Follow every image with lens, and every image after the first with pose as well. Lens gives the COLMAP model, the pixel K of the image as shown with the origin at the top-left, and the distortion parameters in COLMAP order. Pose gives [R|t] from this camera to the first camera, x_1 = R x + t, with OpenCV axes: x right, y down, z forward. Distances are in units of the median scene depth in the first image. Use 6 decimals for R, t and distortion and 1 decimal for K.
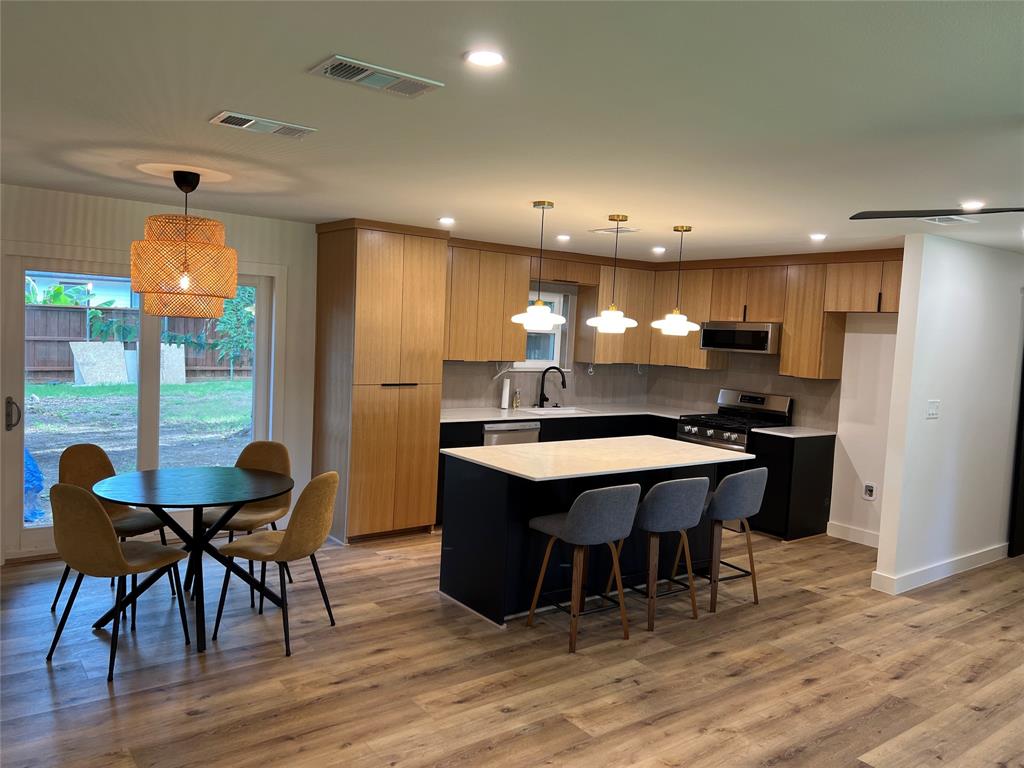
lens RADIAL K [[772.3, 0, 506.4], [0, 772.3, 384.0], [0, 0, 1]] dist [0.073589, -0.083632]
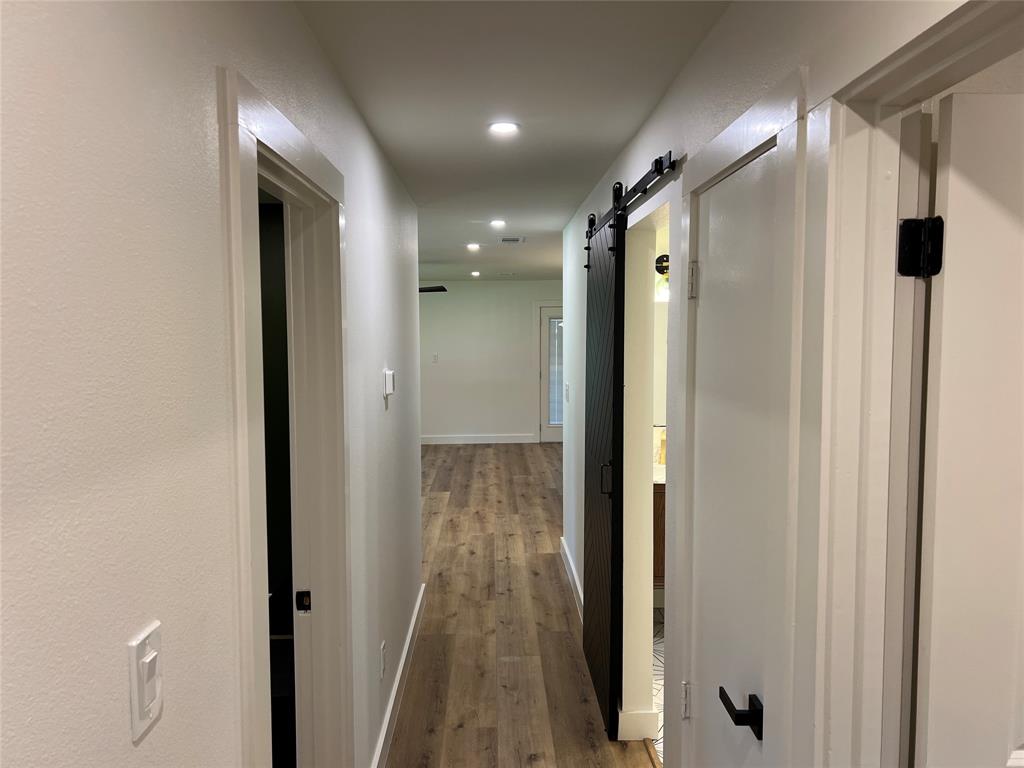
lens RADIAL K [[772.3, 0, 512.3], [0, 772.3, 385.2], [0, 0, 1]] dist [0.073589, -0.083632]
pose [[-0.578369, 0.014370, -0.815649, 1.173233], [-0.082645, 0.993669, 0.076109, -0.040413], [0.811578, 0.111428, -0.573519, 1.265089]]
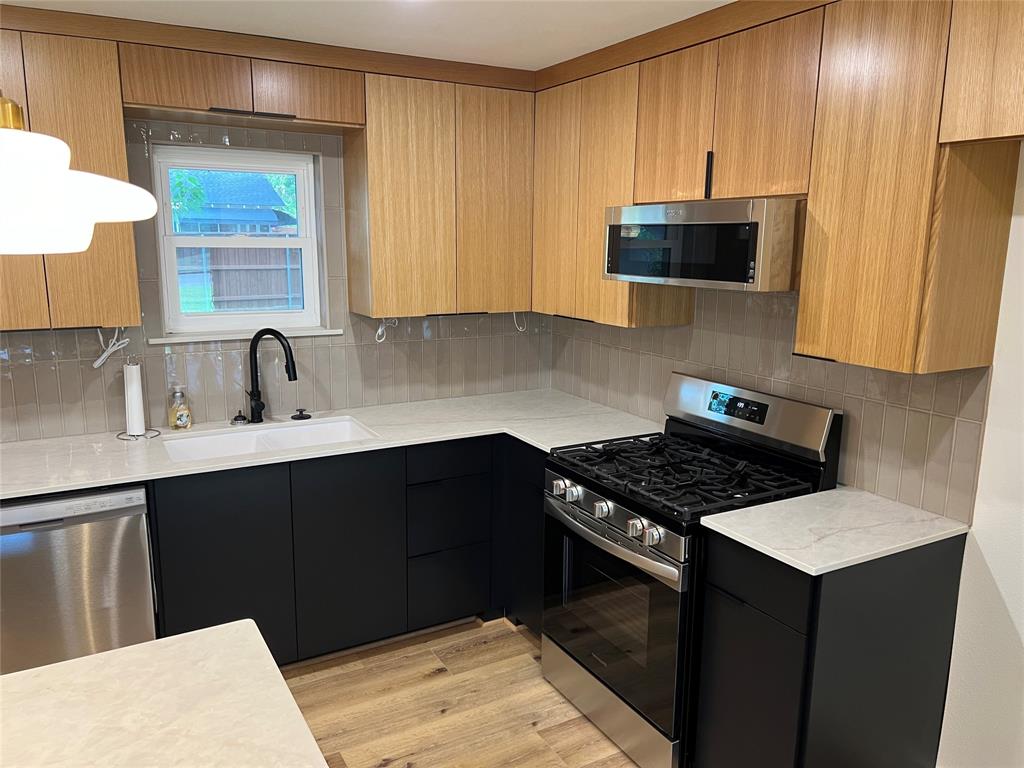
lens RADIAL K [[772.3, 0, 511.2], [0, 772.3, 392.4], [0, 0, 1]] dist [0.073589, -0.083632]
pose [[0.993070, -0.014671, -0.116605, 0.271814], [0.028728, 0.992382, 0.119806, -0.039475], [0.113959, -0.122326, 0.985926, 0.661065]]
